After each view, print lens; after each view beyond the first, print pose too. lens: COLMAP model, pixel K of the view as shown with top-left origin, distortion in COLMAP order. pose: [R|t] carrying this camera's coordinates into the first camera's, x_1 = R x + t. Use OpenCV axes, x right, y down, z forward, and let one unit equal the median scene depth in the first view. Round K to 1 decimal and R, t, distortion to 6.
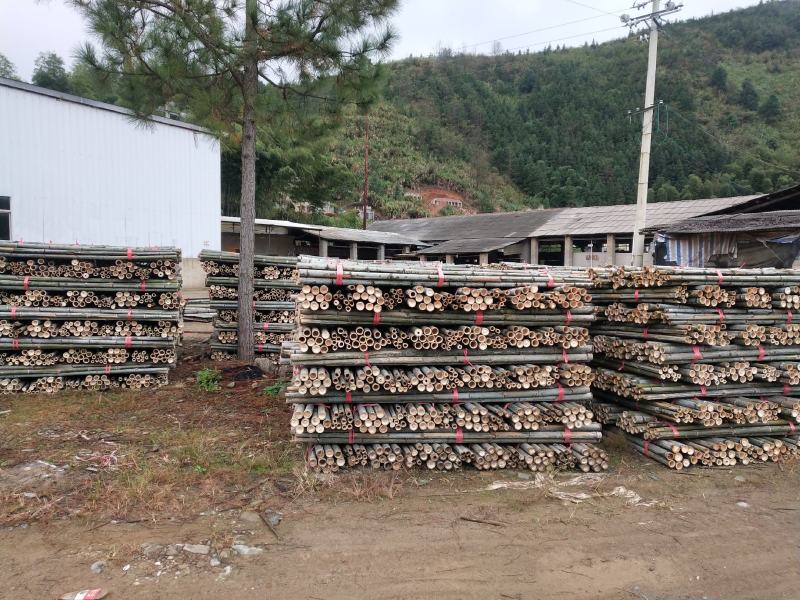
lens RADIAL K [[613.1, 0, 401.4], [0, 613.1, 297.3], [0, 0, 1]] dist [0.014310, -0.005449]
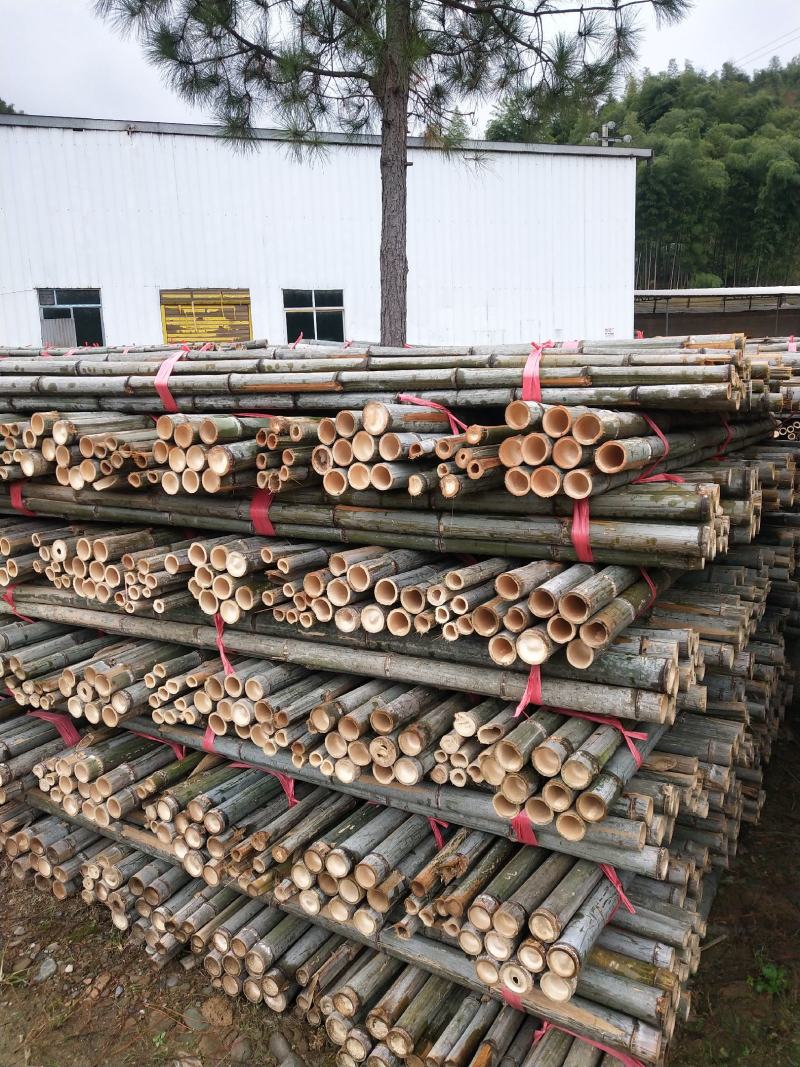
lens RADIAL K [[817.8, 0, 403.8], [0, 817.8, 527.4], [0, 0, 1]] dist [0.014310, -0.005449]
pose [[0.769080, 0.078263, -0.634343, 0.418874], [0.013241, 0.990311, 0.138235, -0.014130], [0.639015, -0.114713, 0.760592, 0.703859]]
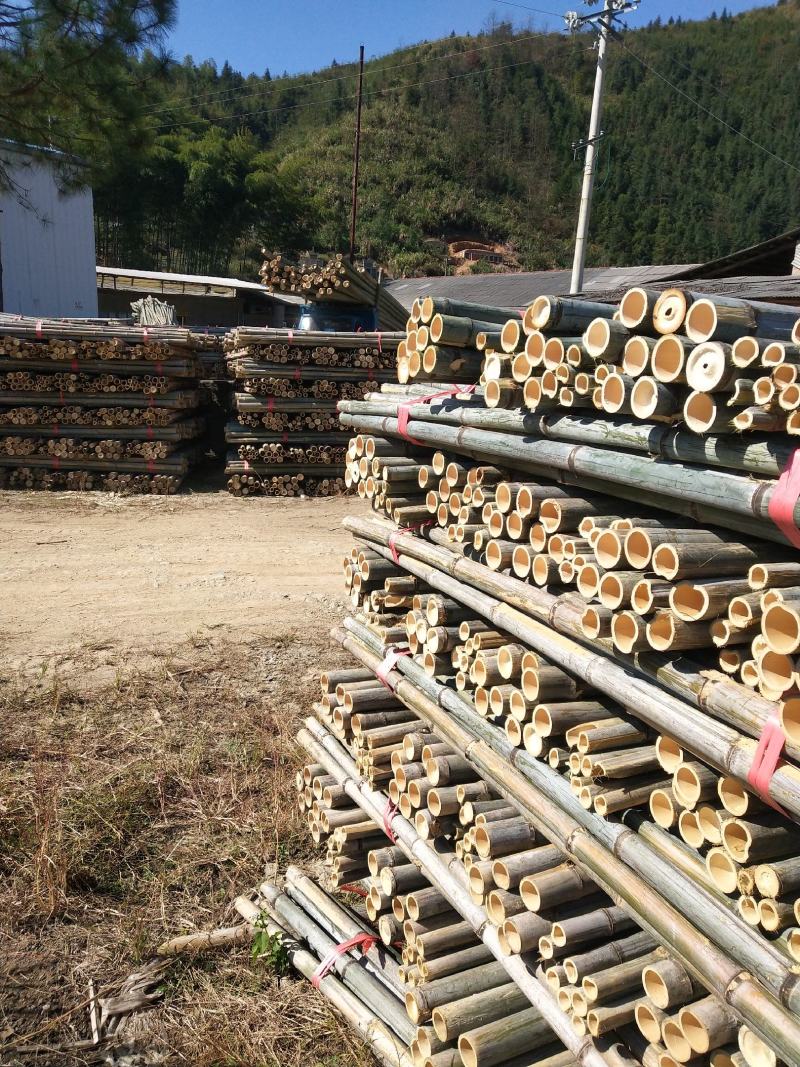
lens RADIAL K [[817.8, 0, 395.1], [0, 817.8, 531.7], [0, 0, 1]] dist [0.014310, -0.005449]
pose [[0.998222, 0.032949, -0.049665, 0.804106], [-0.023909, 0.984681, 0.172716, 0.057420], [0.054595, -0.171222, 0.983719, -0.567744]]
